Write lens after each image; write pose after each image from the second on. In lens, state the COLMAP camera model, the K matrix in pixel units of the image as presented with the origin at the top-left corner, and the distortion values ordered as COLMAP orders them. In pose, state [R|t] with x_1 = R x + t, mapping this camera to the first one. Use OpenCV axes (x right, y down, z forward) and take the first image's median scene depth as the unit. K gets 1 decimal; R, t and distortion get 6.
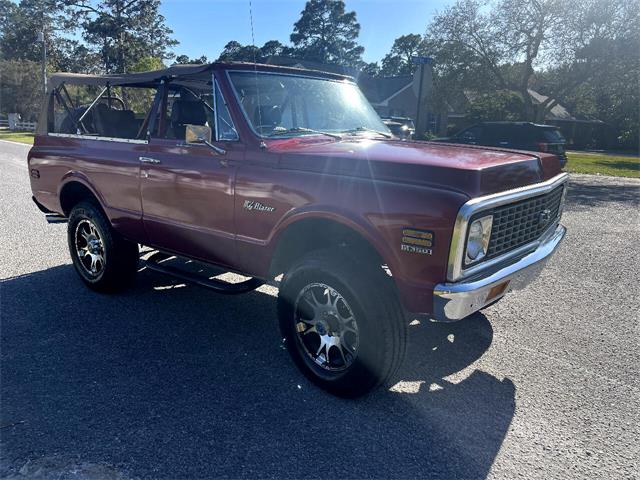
lens RADIAL K [[482.6, 0, 324.1], [0, 482.6, 236.5], [0, 0, 1]] dist [0.081051, -0.114110]
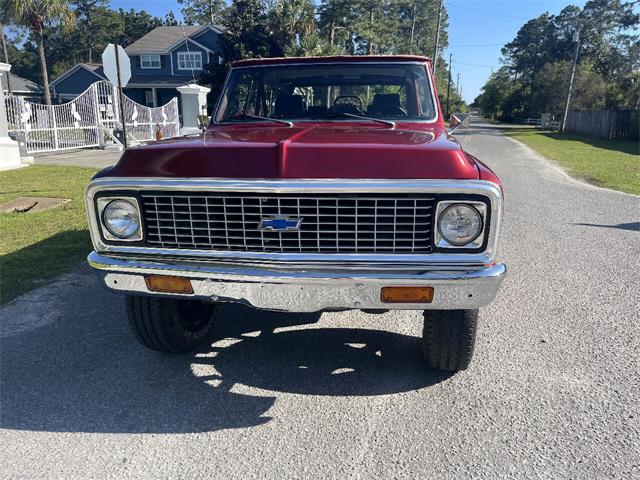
lens RADIAL K [[482.6, 0, 324.1], [0, 482.6, 236.5], [0, 0, 1]] dist [0.081051, -0.114110]
pose [[0.521039, 0.181896, -0.833926, 0.144901], [-0.181144, 0.978337, 0.100216, -0.014203], [0.834090, 0.098844, 0.542701, 0.084372]]
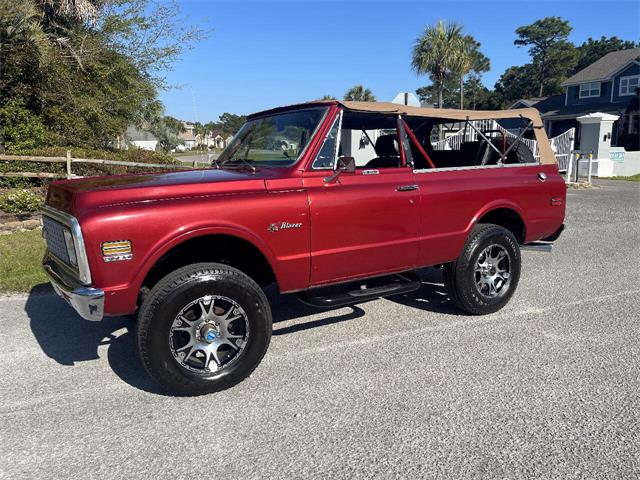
lens RADIAL K [[482.0, 0, 324.4], [0, 482.0, 240.4], [0, 0, 1]] dist [0.077111, -0.104665]
pose [[-0.331354, 0.152203, -0.931149, 0.173404], [-0.201448, 0.952733, 0.227417, -0.056003], [0.921750, 0.262933, -0.285031, 0.255894]]
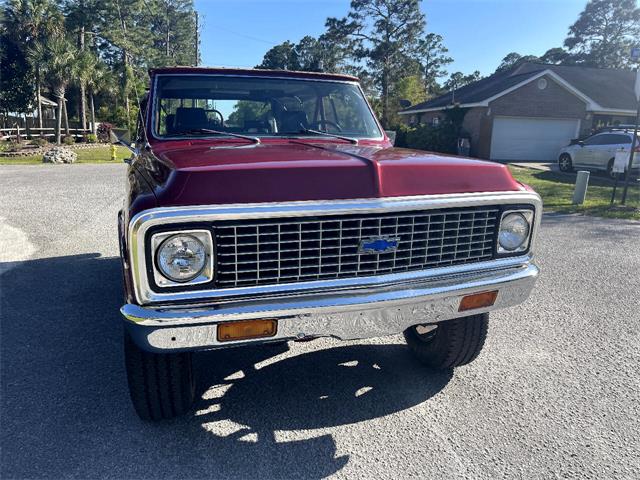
lens RADIAL K [[482.6, 0, 324.1], [0, 482.6, 236.5], [0, 0, 1]] dist [0.081051, -0.114110]
pose [[0.858640, 0.095447, -0.503615, 0.096040], [-0.110851, 0.993837, -0.000641, -0.005730], [0.500450, 0.056376, 0.863928, 0.043895]]
